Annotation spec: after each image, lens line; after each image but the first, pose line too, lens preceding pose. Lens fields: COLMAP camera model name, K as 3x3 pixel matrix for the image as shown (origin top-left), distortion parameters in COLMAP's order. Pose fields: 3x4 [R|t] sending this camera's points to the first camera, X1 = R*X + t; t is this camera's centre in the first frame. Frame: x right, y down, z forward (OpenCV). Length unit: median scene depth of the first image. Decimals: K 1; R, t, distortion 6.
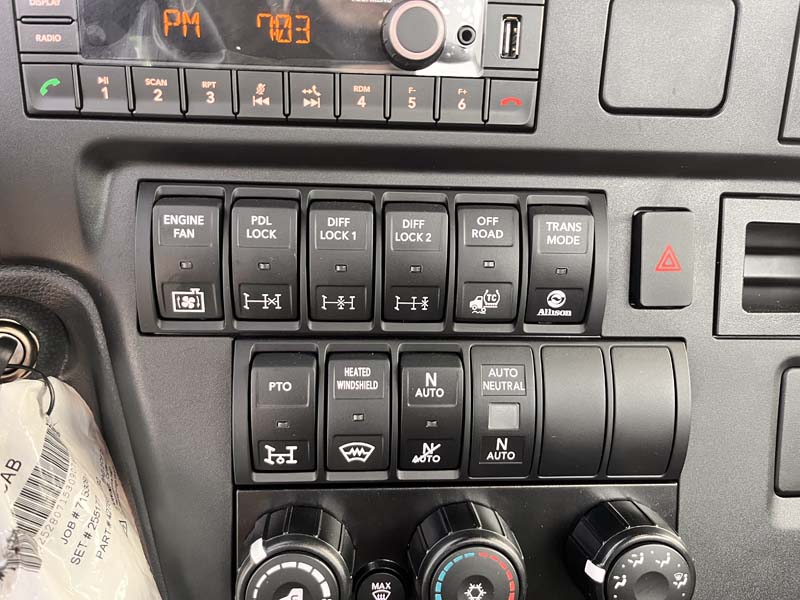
lens RADIAL K [[604.7, 0, 400.0], [0, 604.7, 300.0], [0, 0, 1]] dist [0.050634, -0.079692]
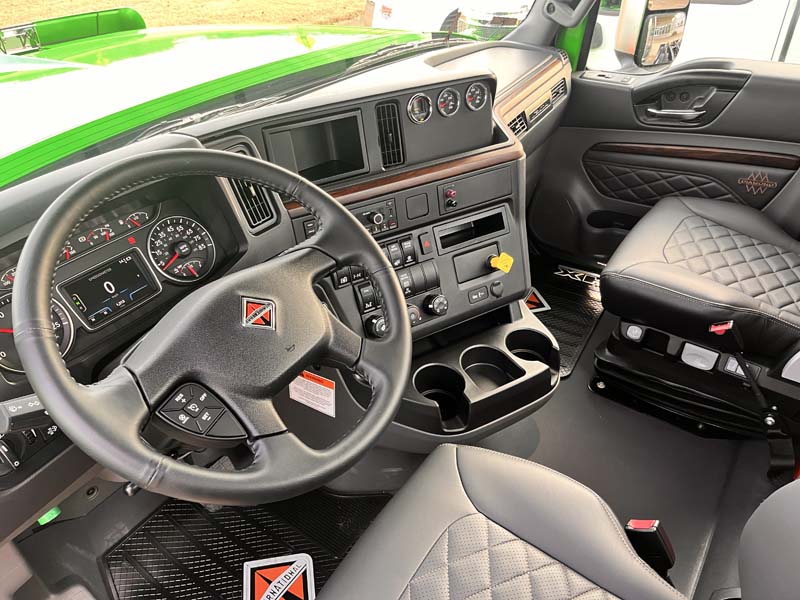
lens RADIAL K [[604.7, 0, 400.0], [0, 604.7, 300.0], [0, 0, 1]] dist [0.050634, -0.079692]
pose [[0.876994, -0.308613, 0.368294, -1.700889], [0.269205, 0.950462, 0.155404, -0.454524], [-0.398009, -0.037142, 0.916629, -3.437692]]
